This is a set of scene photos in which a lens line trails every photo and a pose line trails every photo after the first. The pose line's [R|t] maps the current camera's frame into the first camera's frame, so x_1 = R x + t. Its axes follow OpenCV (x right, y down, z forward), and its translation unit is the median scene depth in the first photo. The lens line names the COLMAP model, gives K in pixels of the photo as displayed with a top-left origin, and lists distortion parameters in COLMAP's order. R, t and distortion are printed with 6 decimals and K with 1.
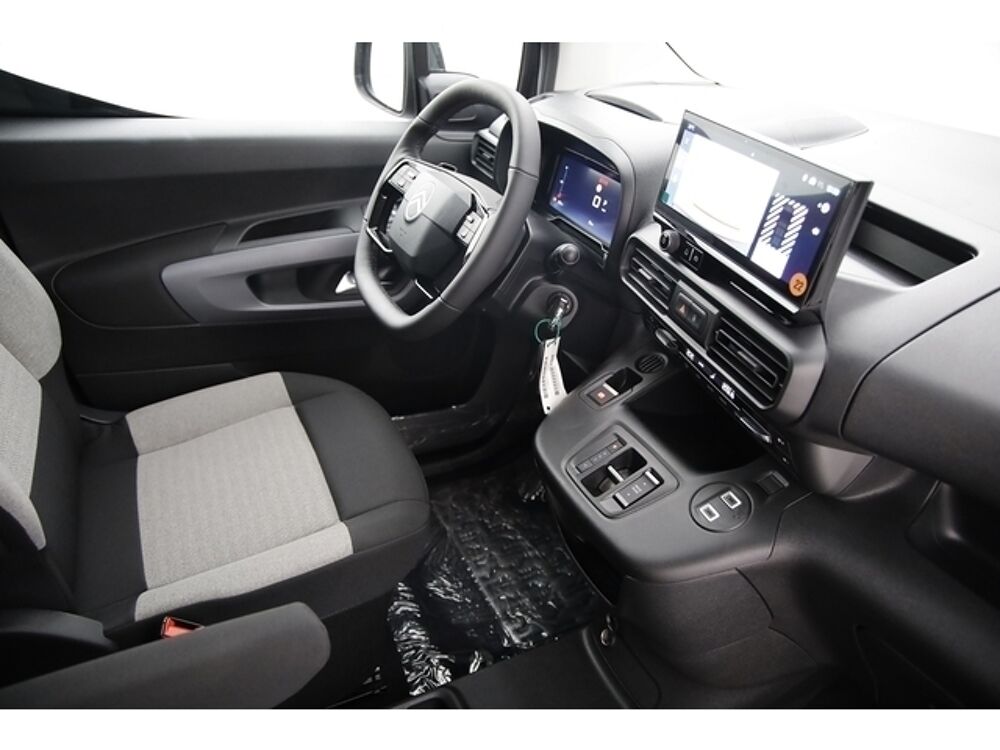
lens RADIAL K [[699.0, 0, 500.0], [0, 699.0, 375.0], [0, 0, 1]] dist [-0.100206, 0.076074]
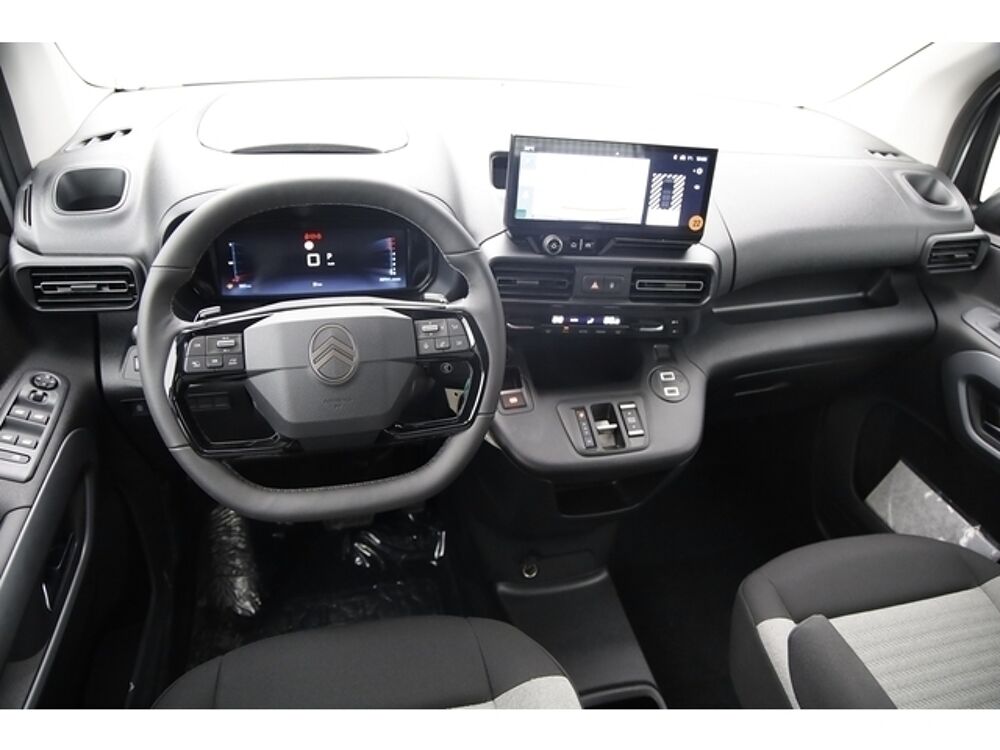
lens RADIAL K [[702.1, 0, 497.8], [0, 702.1, 373.5], [0, 0, 1]] dist [-0.098981, 0.076455]
pose [[0.186812, -0.567962, 0.801573, -0.723839], [0.449229, 0.775020, 0.444452, -0.508700], [-0.873667, 0.277061, 0.399928, 0.578032]]
